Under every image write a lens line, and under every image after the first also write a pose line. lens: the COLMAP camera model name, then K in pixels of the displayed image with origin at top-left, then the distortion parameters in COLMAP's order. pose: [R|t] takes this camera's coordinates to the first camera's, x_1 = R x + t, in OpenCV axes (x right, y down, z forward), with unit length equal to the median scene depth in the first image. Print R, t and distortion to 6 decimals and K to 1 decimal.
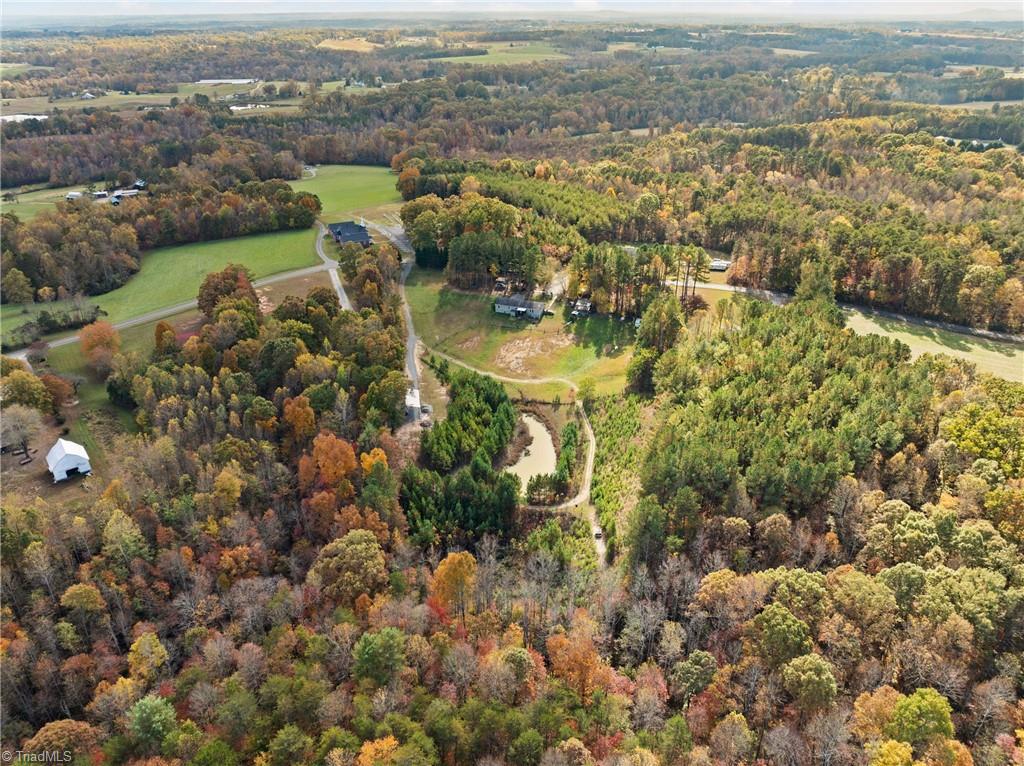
lens RADIAL K [[712.0, 0, 512.0], [0, 712.0, 383.0], [0, 0, 1]] dist [-0.044113, 0.001726]
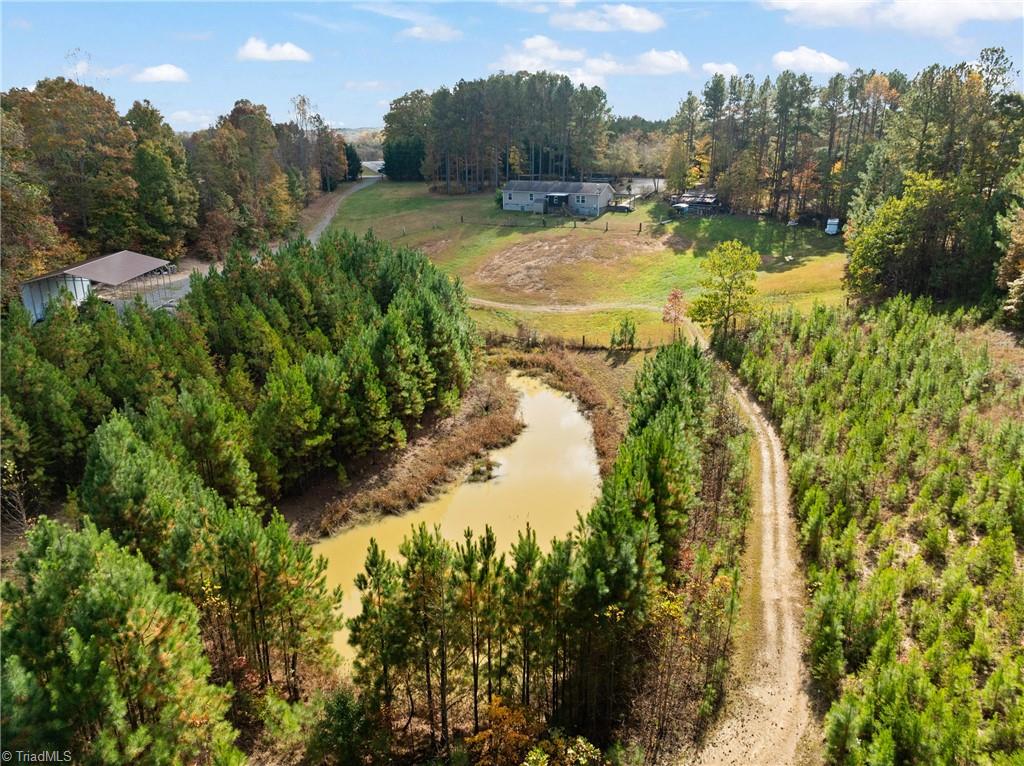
lens RADIAL K [[712.0, 0, 512.0], [0, 712.0, 383.0], [0, 0, 1]] dist [-0.044113, 0.001726]
pose [[0.991250, 0.045874, -0.123771, 0.054615], [-0.064158, 0.986897, -0.148047, 0.095525], [0.115357, 0.154692, 0.981205, 0.699530]]
